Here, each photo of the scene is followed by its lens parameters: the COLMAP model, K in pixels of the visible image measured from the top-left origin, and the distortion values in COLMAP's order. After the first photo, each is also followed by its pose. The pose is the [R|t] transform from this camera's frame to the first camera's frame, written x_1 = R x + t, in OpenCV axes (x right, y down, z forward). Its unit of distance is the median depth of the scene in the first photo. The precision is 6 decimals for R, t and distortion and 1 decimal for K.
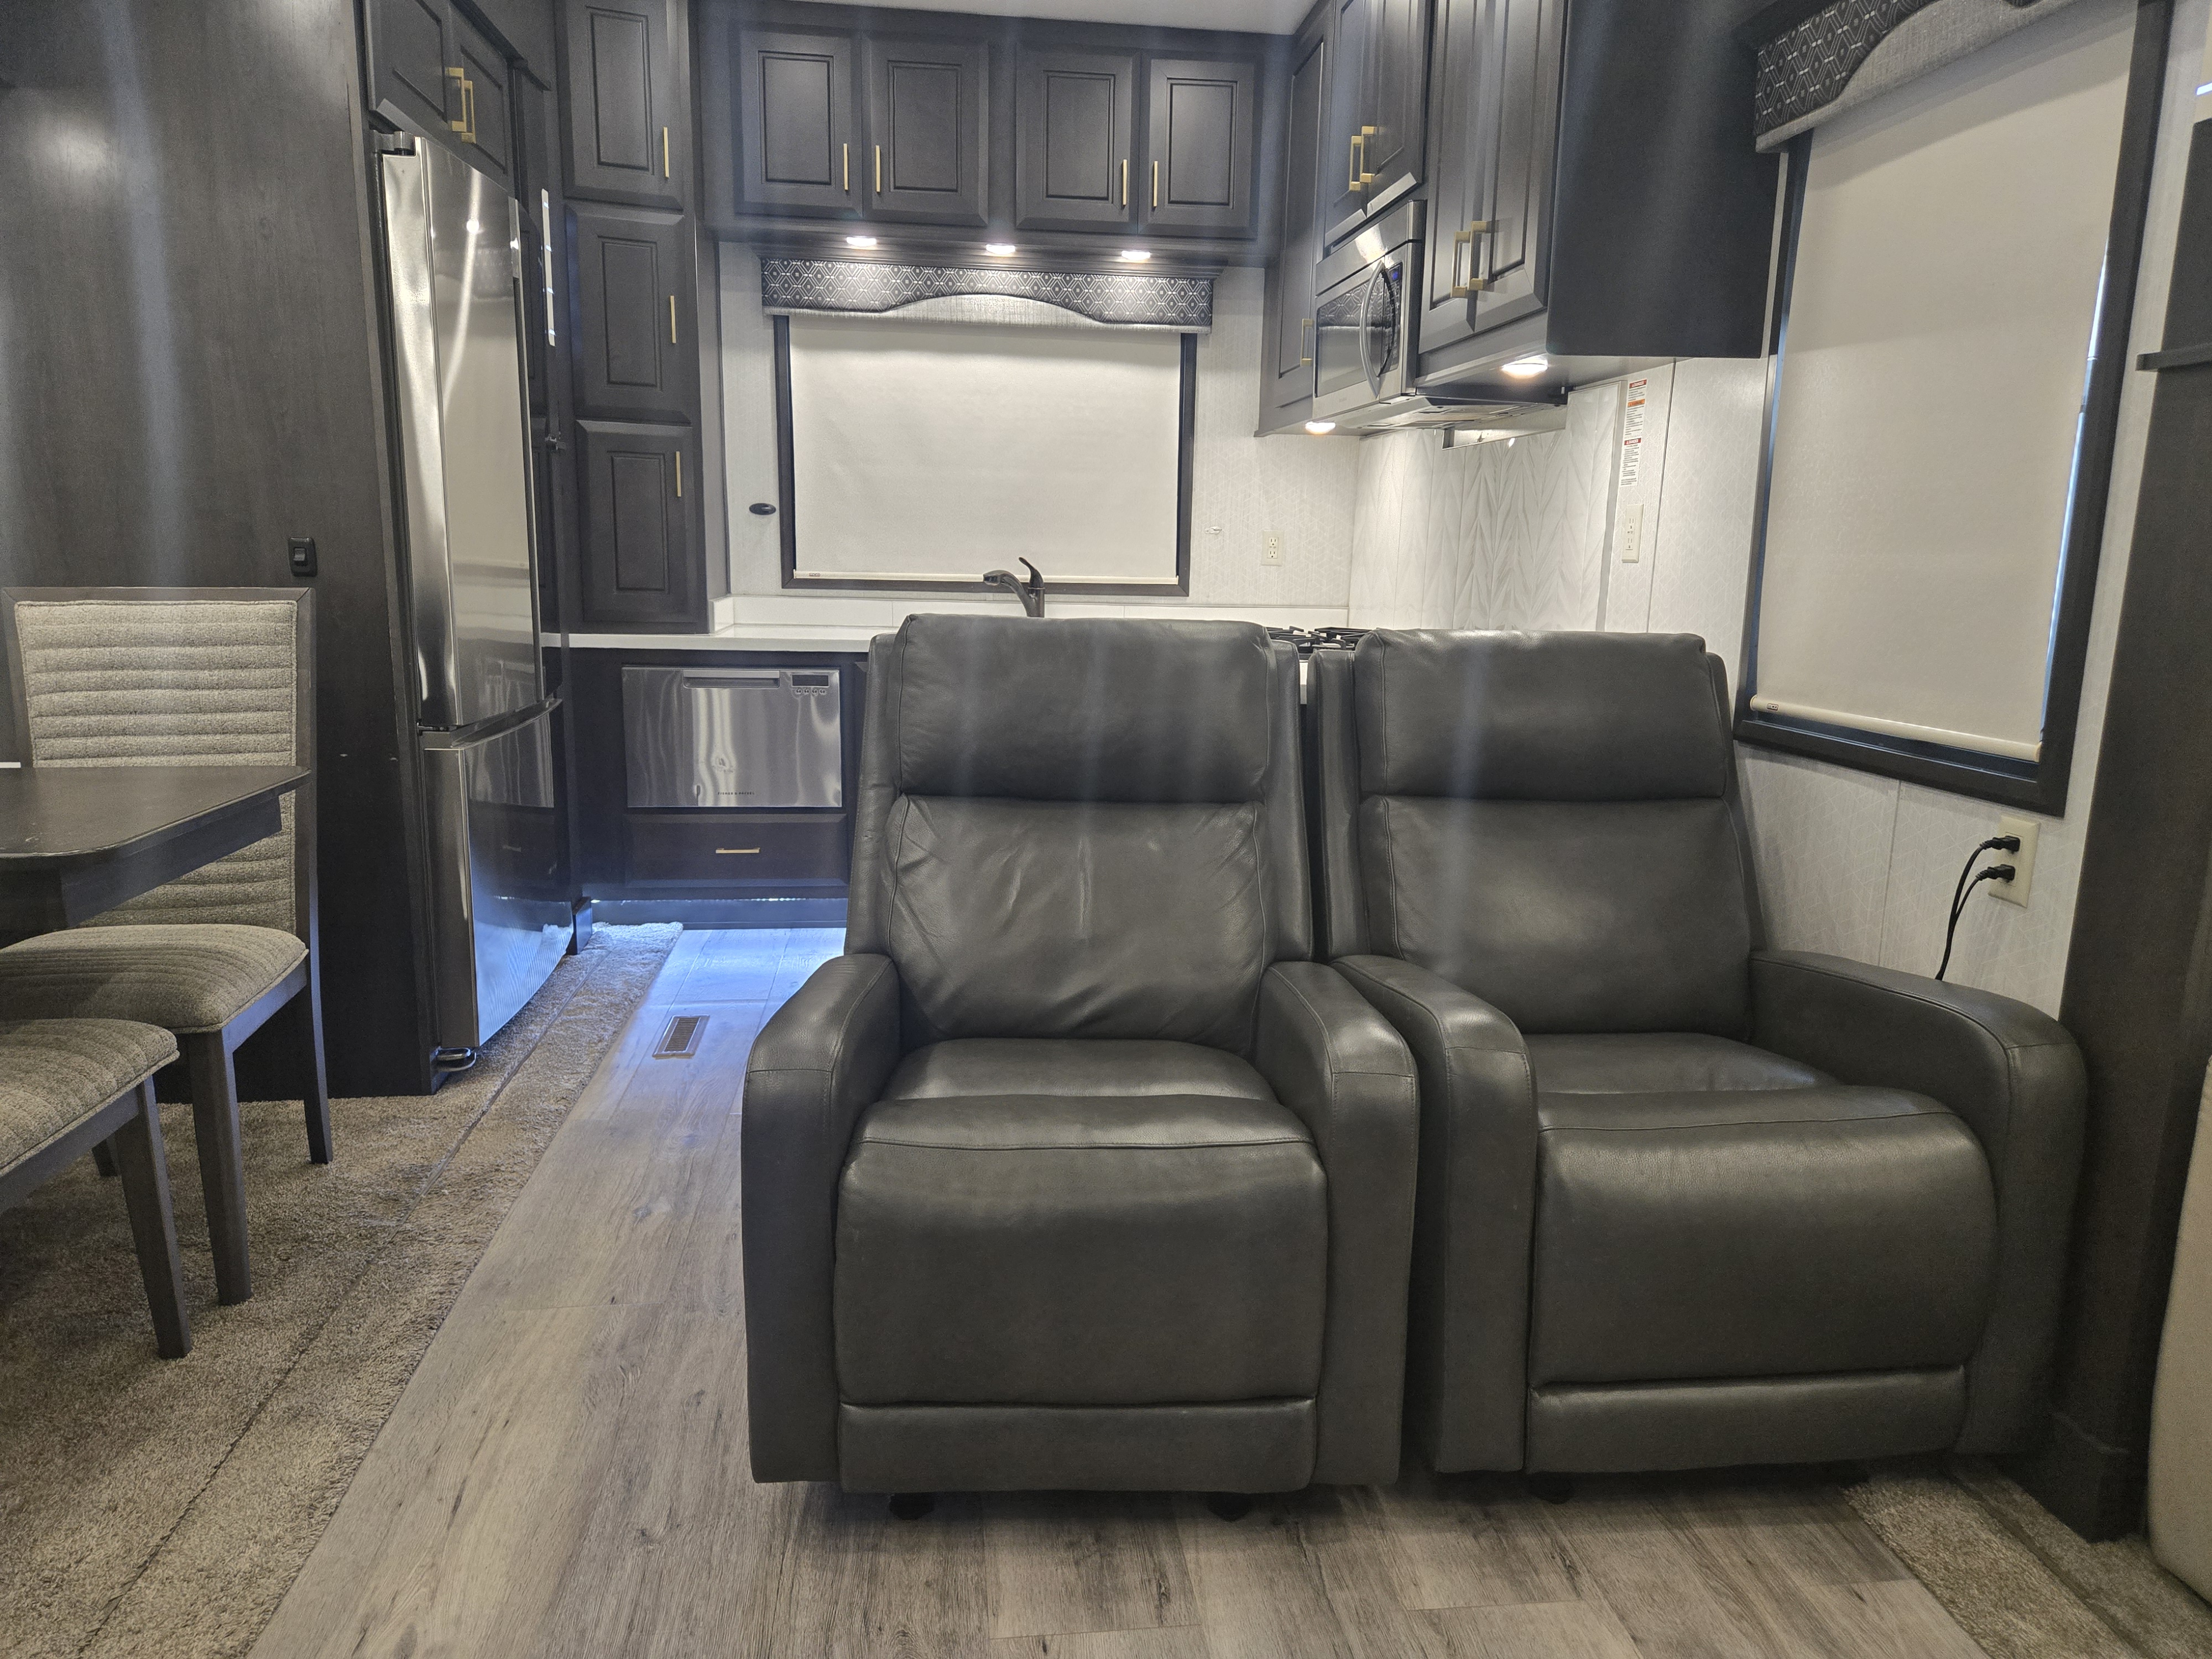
lens RADIAL K [[1489.1, 0, 1118.4], [0, 1489.1, 837.8], [0, 0, 1]] dist [0.069598, -0.056020]
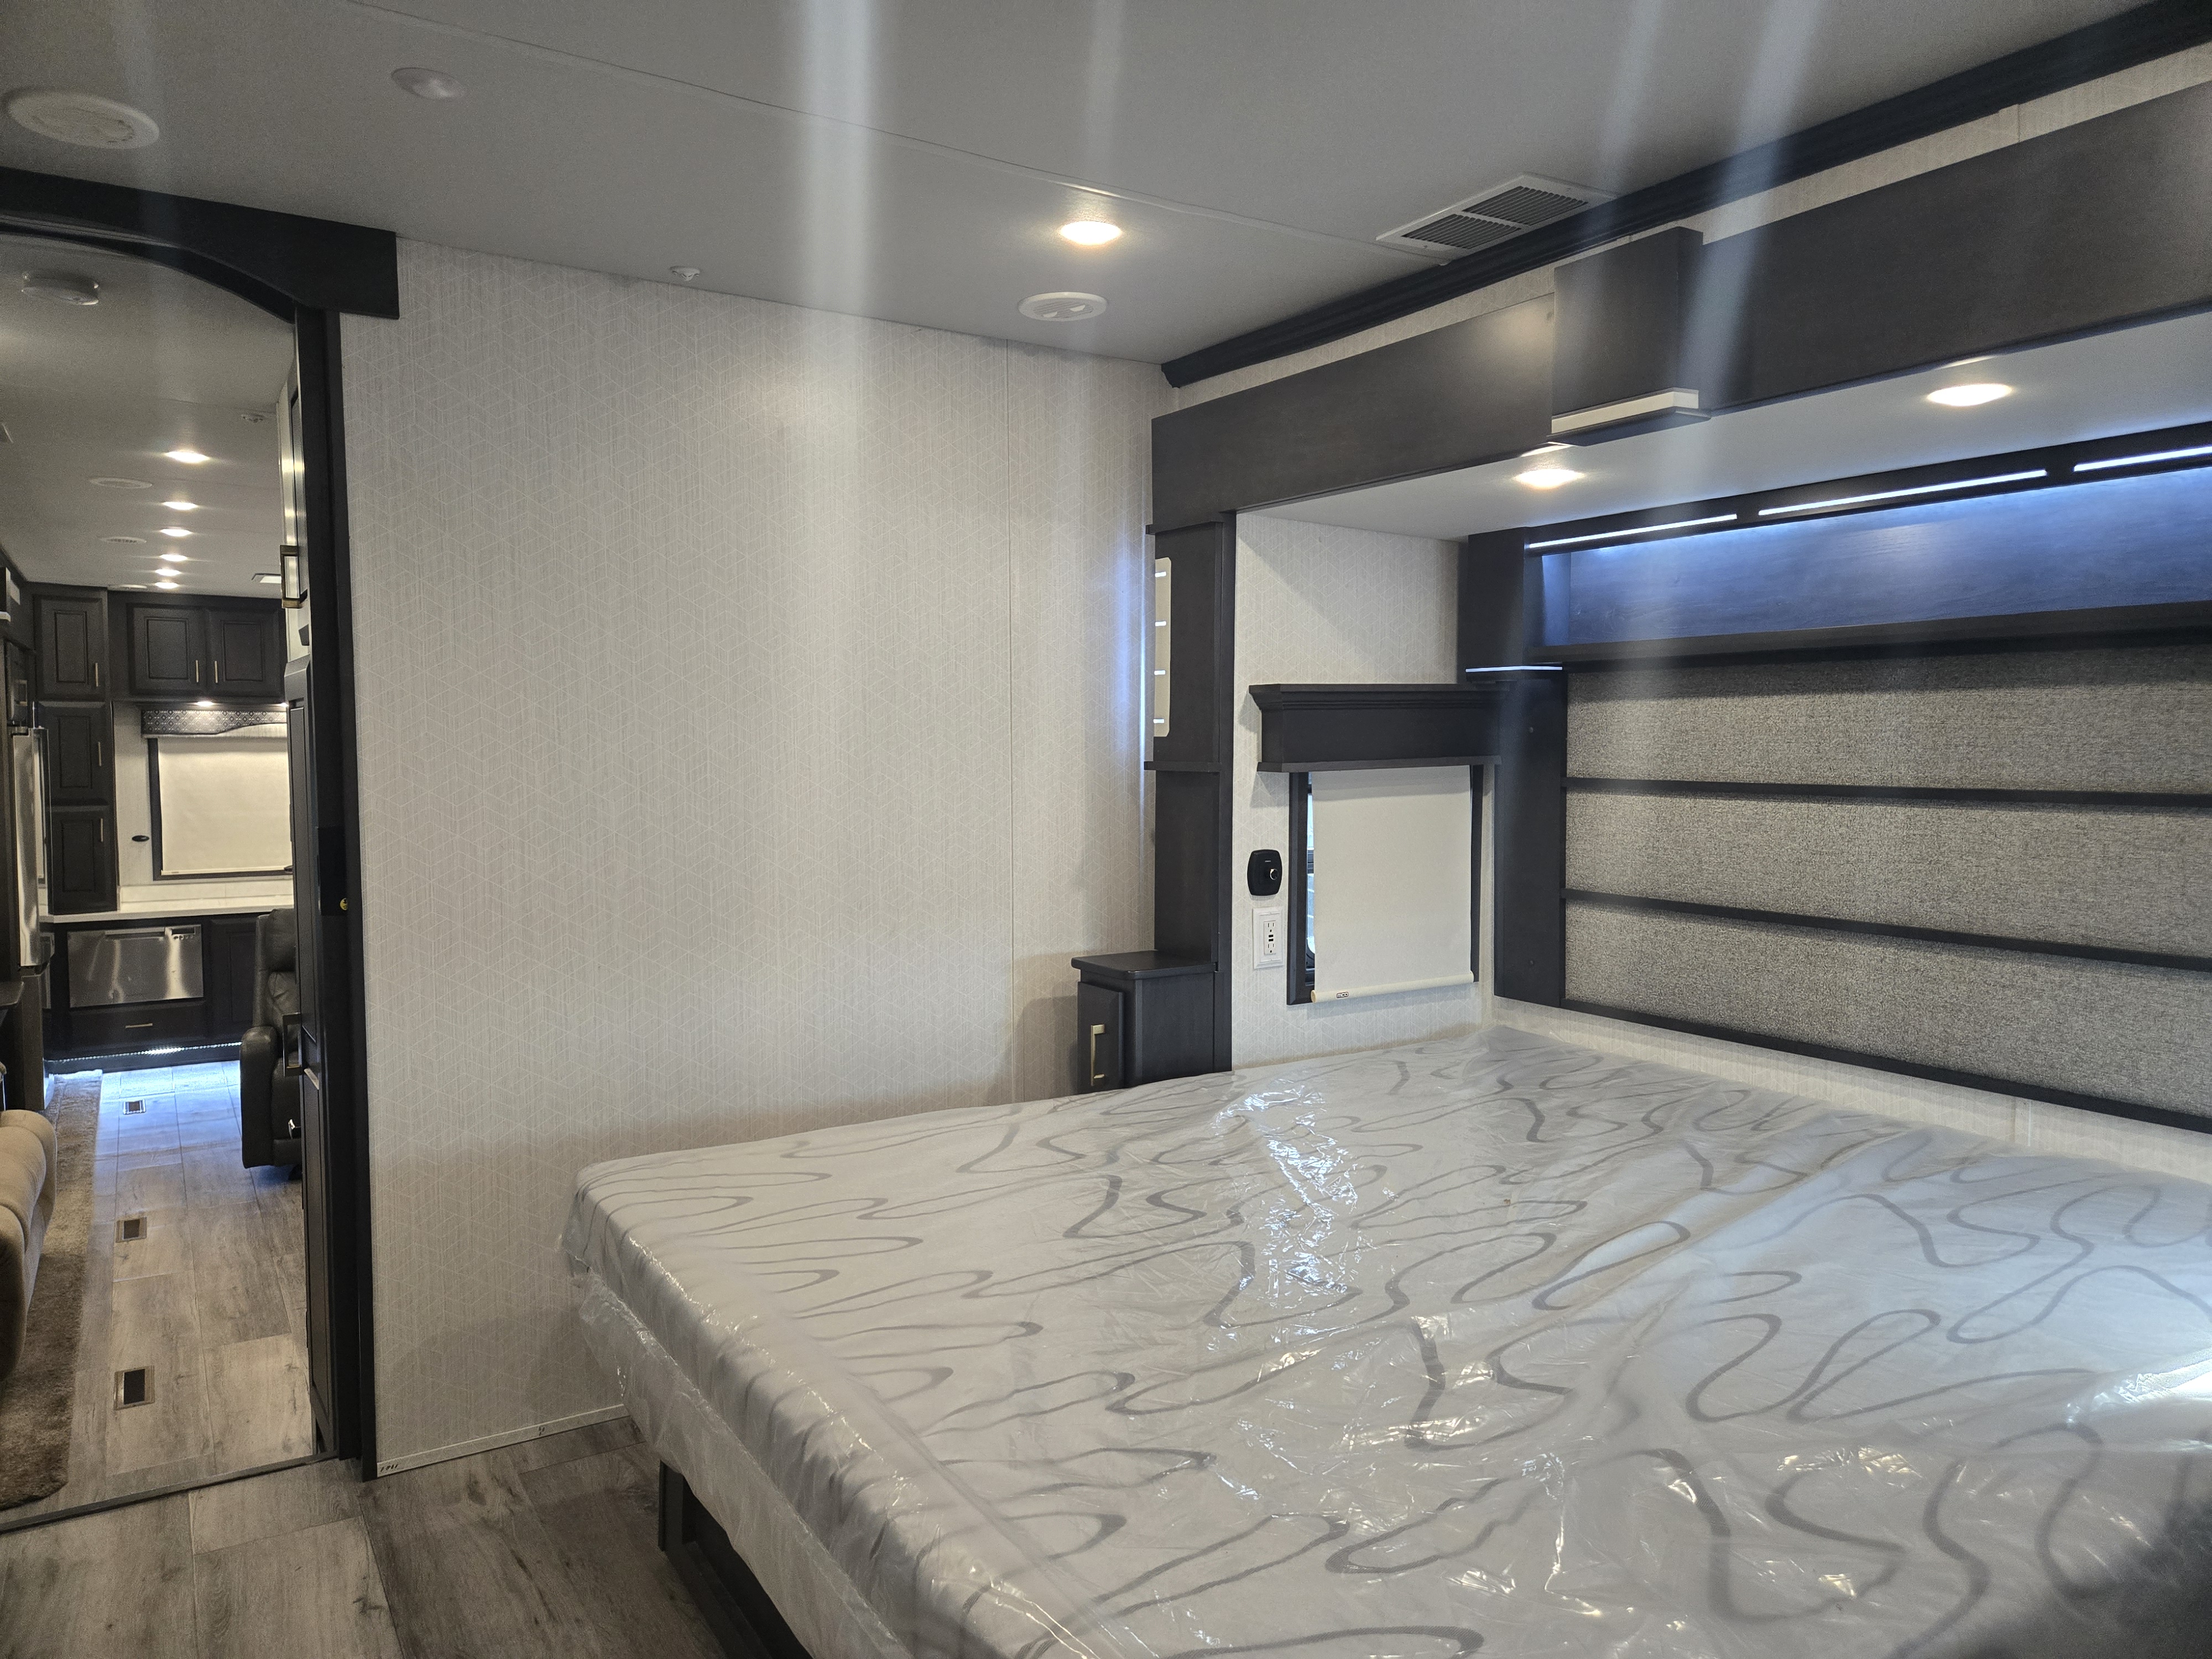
lens RADIAL K [[1489.1, 0, 1084.2], [0, 1489.1, 839.6], [0, 0, 1]] dist [0.069598, -0.056020]
pose [[0.907629, -0.043639, 0.417499, 0.065000], [0.096879, 0.989508, -0.107184, 0.178141], [-0.408441, 0.137730, 0.902334, -2.238981]]
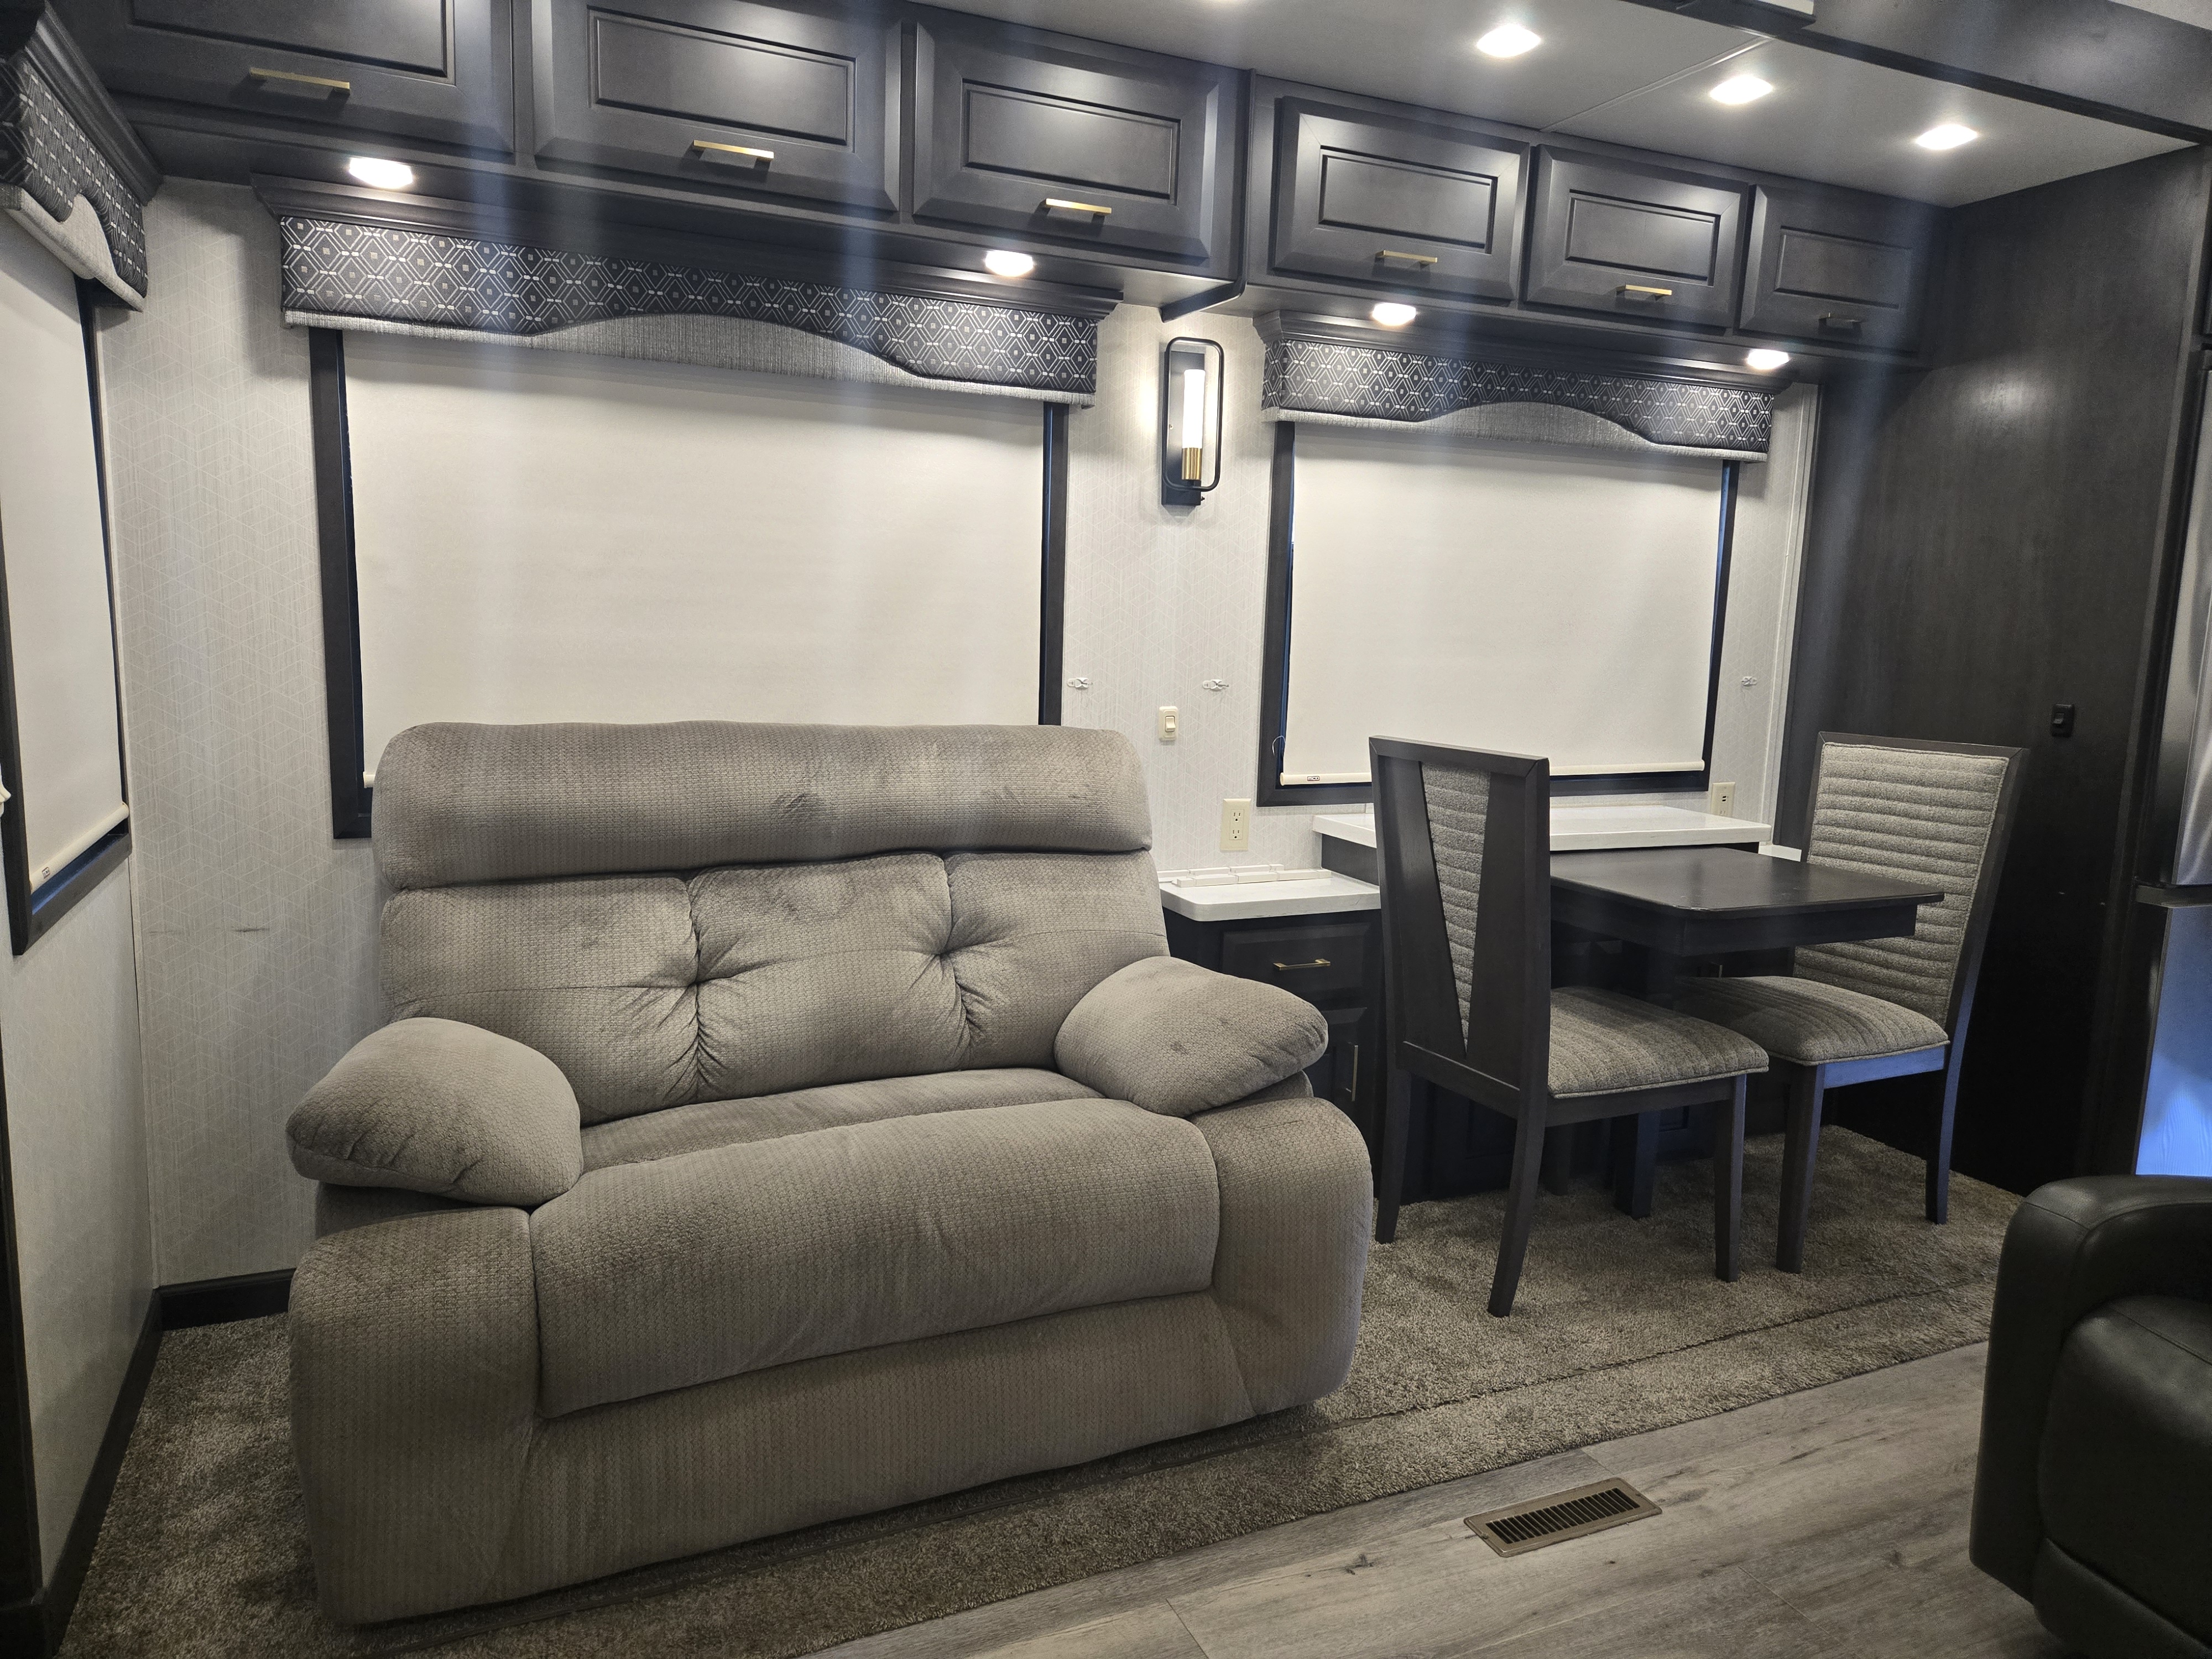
lens RADIAL K [[1489.1, 0, 1101.8], [0, 1489.1, 813.0], [0, 0, 1]] dist [0.069598, -0.056020]
pose [[0.296082, 0.122347, -0.947294, 0.425490], [-0.210600, 0.975717, 0.060193, -0.037511], [0.931656, 0.181678, 0.314659, -0.046803]]
